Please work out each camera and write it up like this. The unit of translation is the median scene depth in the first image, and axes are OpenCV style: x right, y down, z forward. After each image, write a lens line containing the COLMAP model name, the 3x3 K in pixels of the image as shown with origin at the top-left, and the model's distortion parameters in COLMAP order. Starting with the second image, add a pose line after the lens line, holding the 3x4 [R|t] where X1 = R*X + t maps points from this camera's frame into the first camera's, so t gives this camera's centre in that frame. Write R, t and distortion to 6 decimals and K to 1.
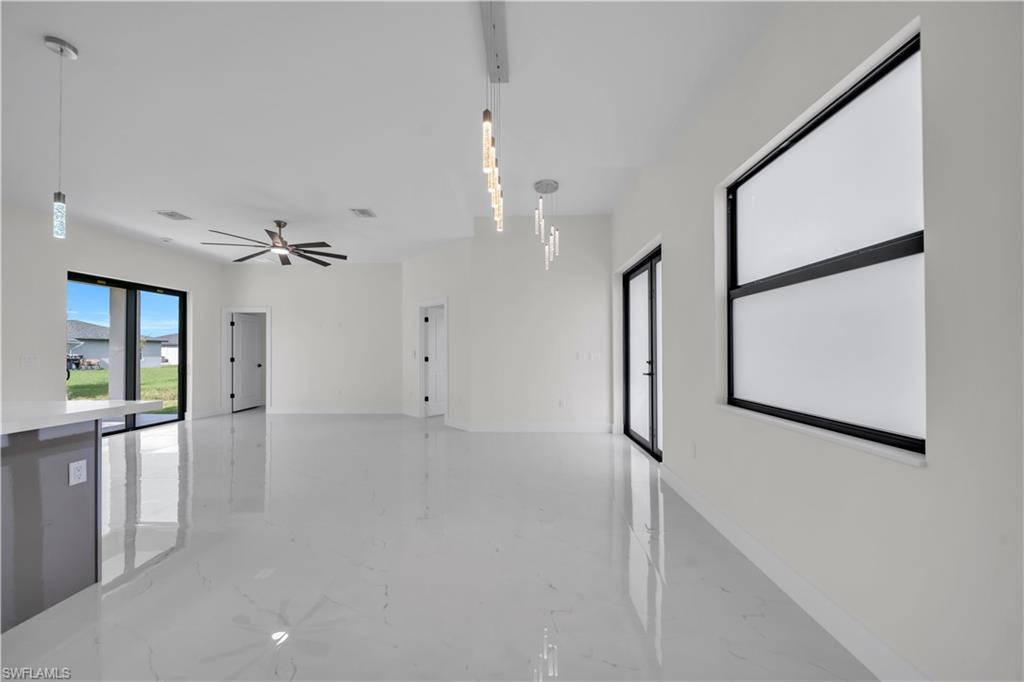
lens RADIAL K [[354.2, 0, 513.3], [0, 354.2, 347.1], [0, 0, 1]] dist [0.000321, -0.000062]
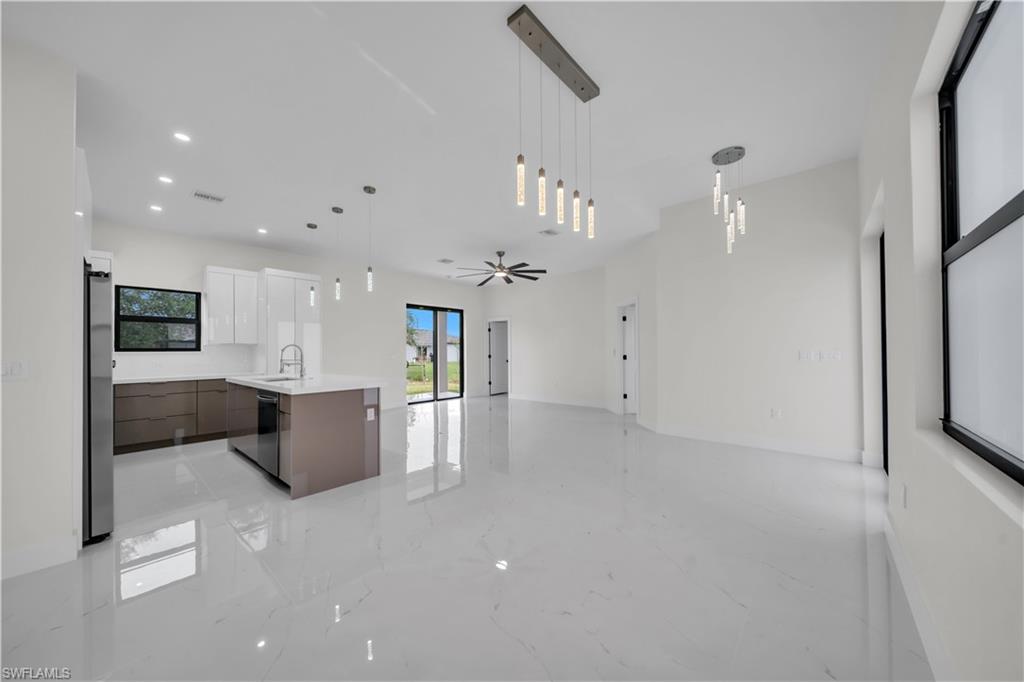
lens RADIAL K [[350.6, 0, 505.8], [0, 350.6, 344.8], [0, 0, 1]] dist [0.000496, -0.002870]
pose [[0.766662, -0.012293, -0.641933, 0.168656], [0.010103, 0.999924, -0.007082, 0.001553], [0.641972, -0.001056, 0.766728, 0.007136]]
